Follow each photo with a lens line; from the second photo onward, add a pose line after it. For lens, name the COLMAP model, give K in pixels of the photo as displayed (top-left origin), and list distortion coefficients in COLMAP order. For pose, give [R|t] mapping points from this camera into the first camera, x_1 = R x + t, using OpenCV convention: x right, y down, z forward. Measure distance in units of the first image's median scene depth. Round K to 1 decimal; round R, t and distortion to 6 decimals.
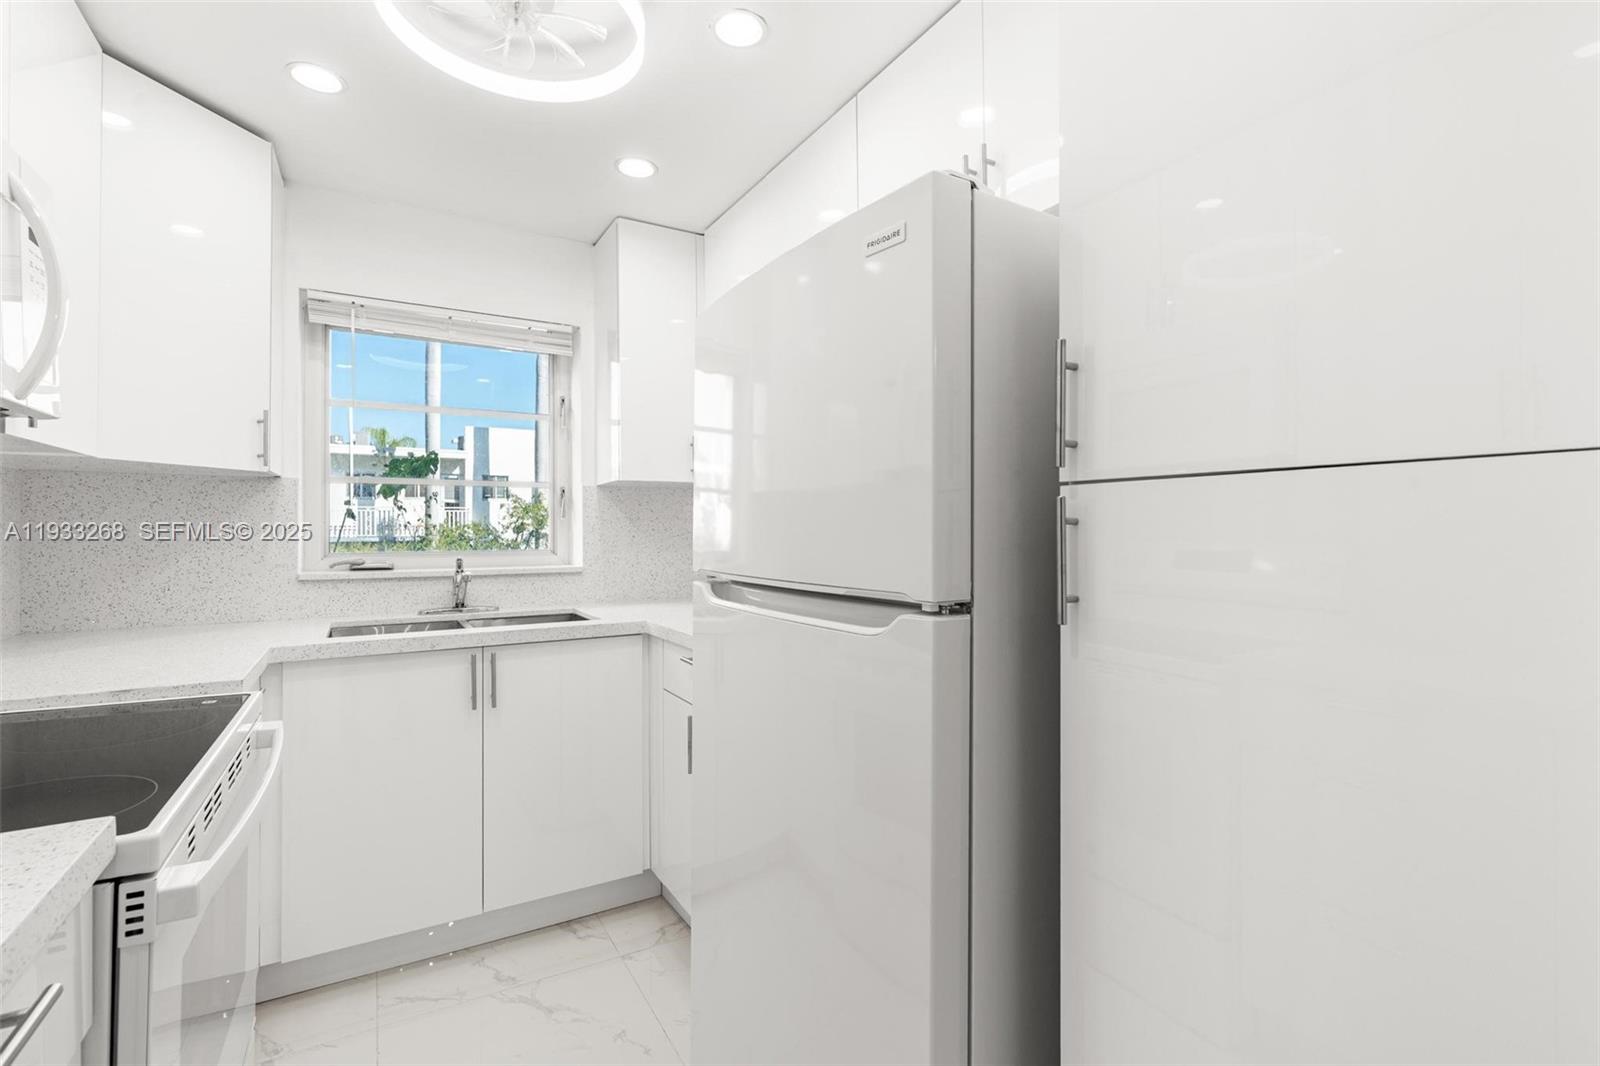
lens RADIAL K [[723.1, 0, 793.6], [0, 723.1, 521.5], [0, 0, 1]] dist [-0.012815, 0.004456]
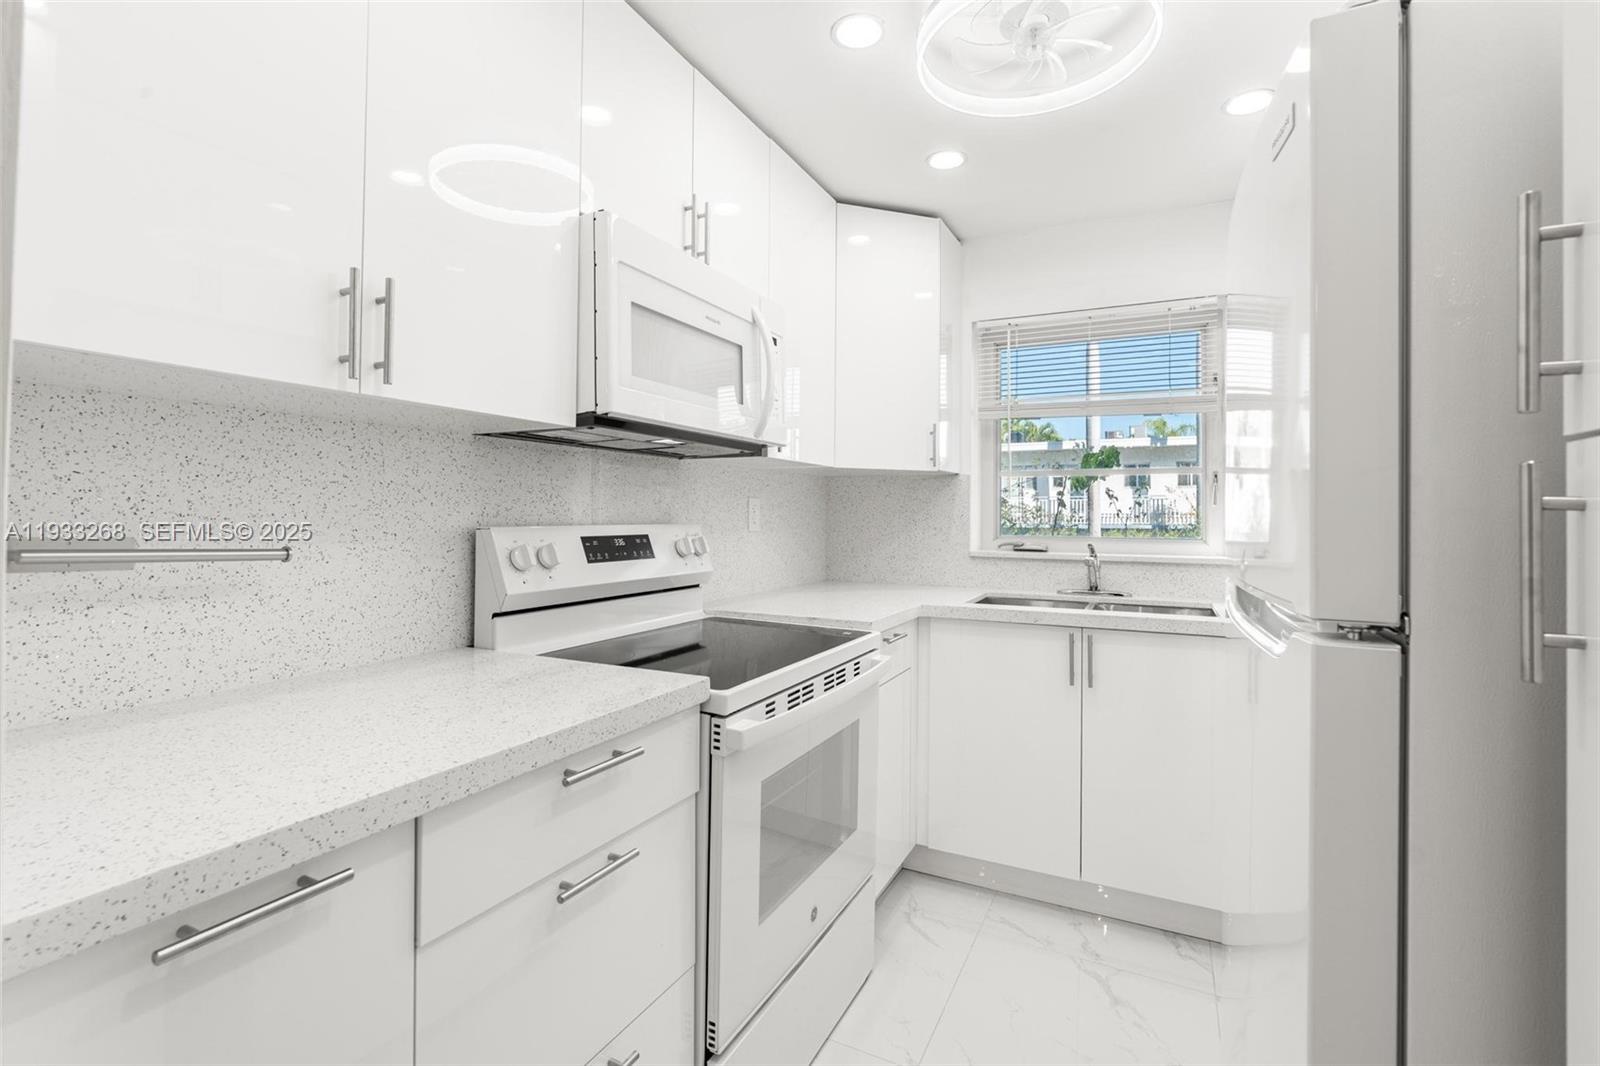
lens RADIAL K [[723.1, 0, 800.0], [0, 723.1, 504.1], [0, 0, 1]] dist [-0.012815, 0.004456]
pose [[0.544965, -0.006936, -0.838430, 0.208935], [0.000383, 0.999968, -0.008024, 0.001467], [0.838459, 0.004051, 0.544950, 0.072667]]
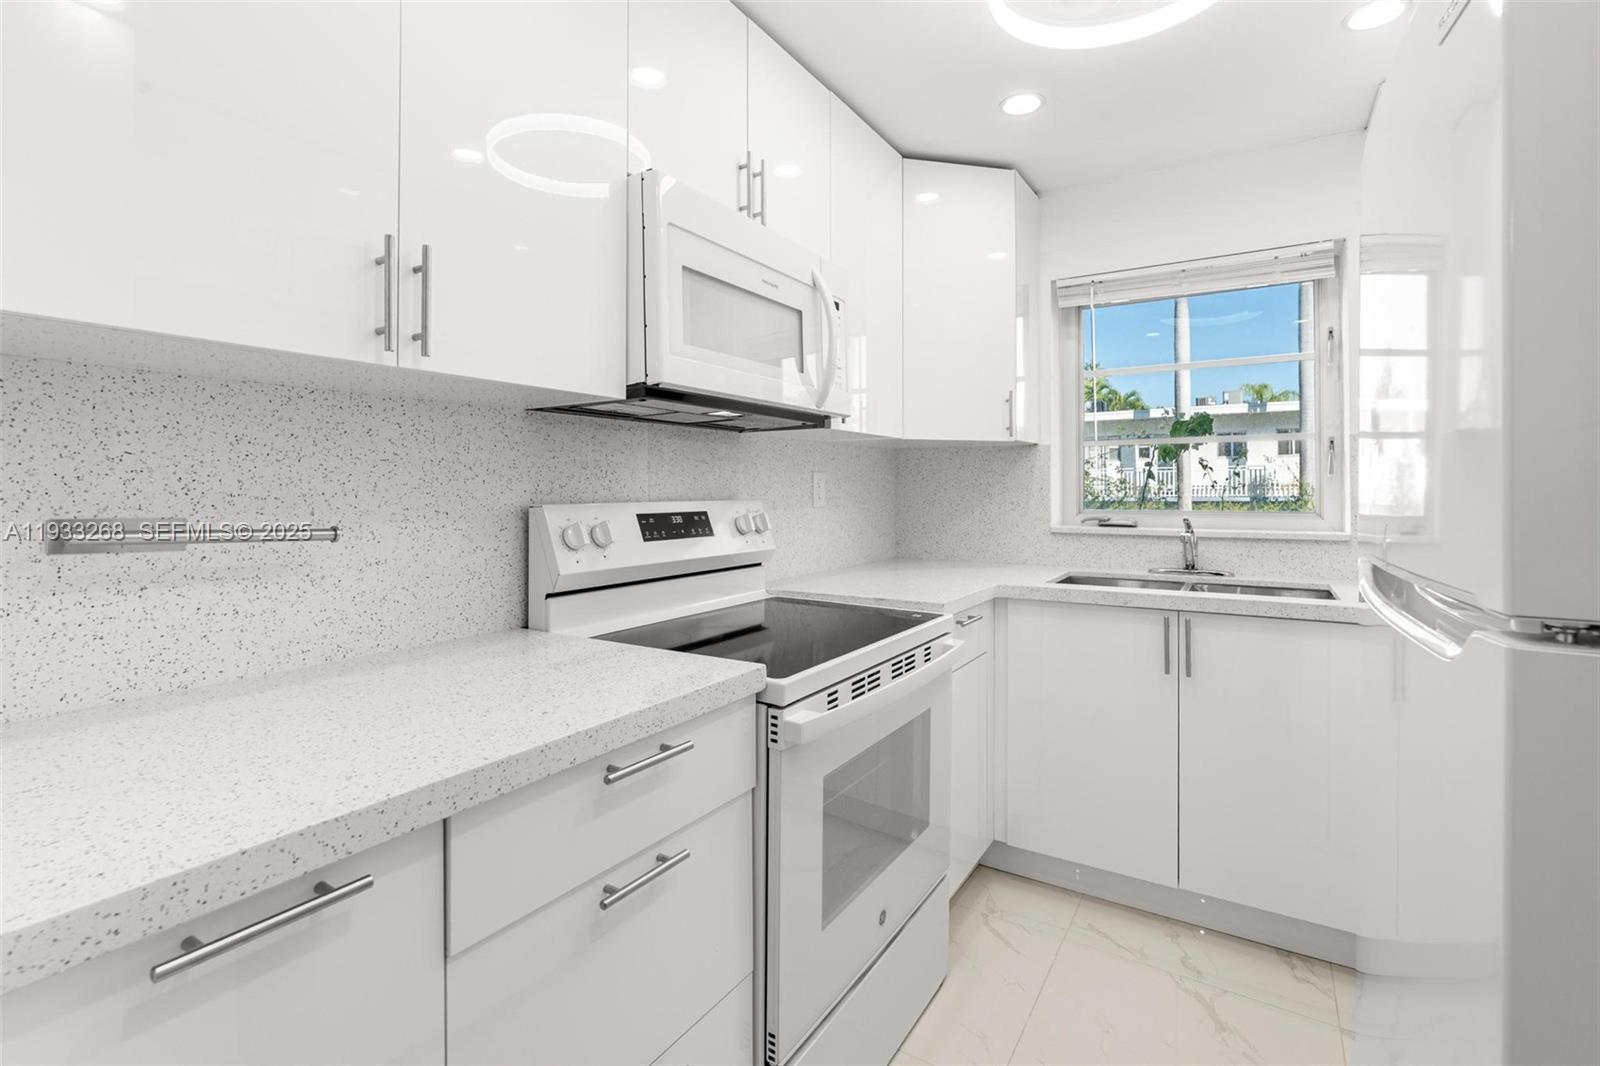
lens RADIAL K [[723.1, 0, 797.6], [0, 723.1, 486.6], [0, 0, 1]] dist [-0.012815, 0.004456]
pose [[0.455842, -0.002972, -0.890056, 0.173620], [0.009771, 0.999951, 0.001665, 0.002035], [0.890007, -0.009455, 0.455848, 0.104662]]
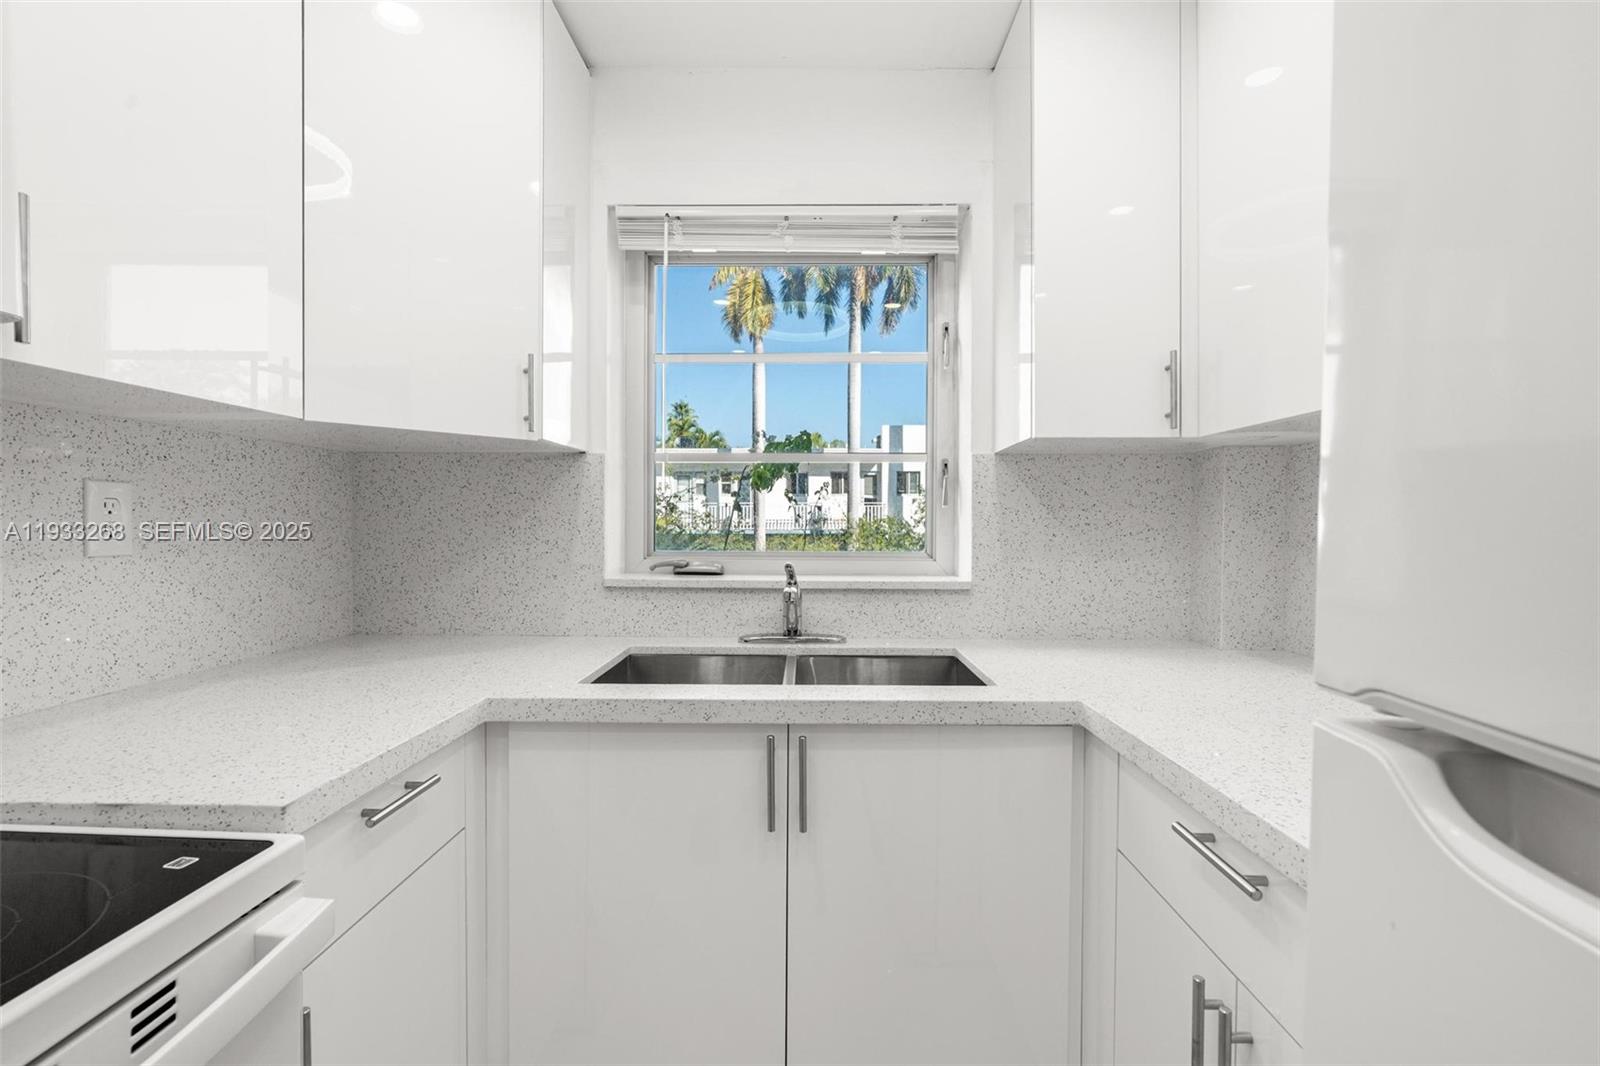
lens RADIAL K [[723.1, 0, 803.9], [0, 723.1, 536.0], [0, 0, 1]] dist [-0.012815, 0.004456]
pose [[0.856707, 0.015595, -0.515568, -0.111537], [-0.001855, 0.999630, 0.027154, 0.006572], [0.515800, -0.022307, 0.856418, 0.465972]]
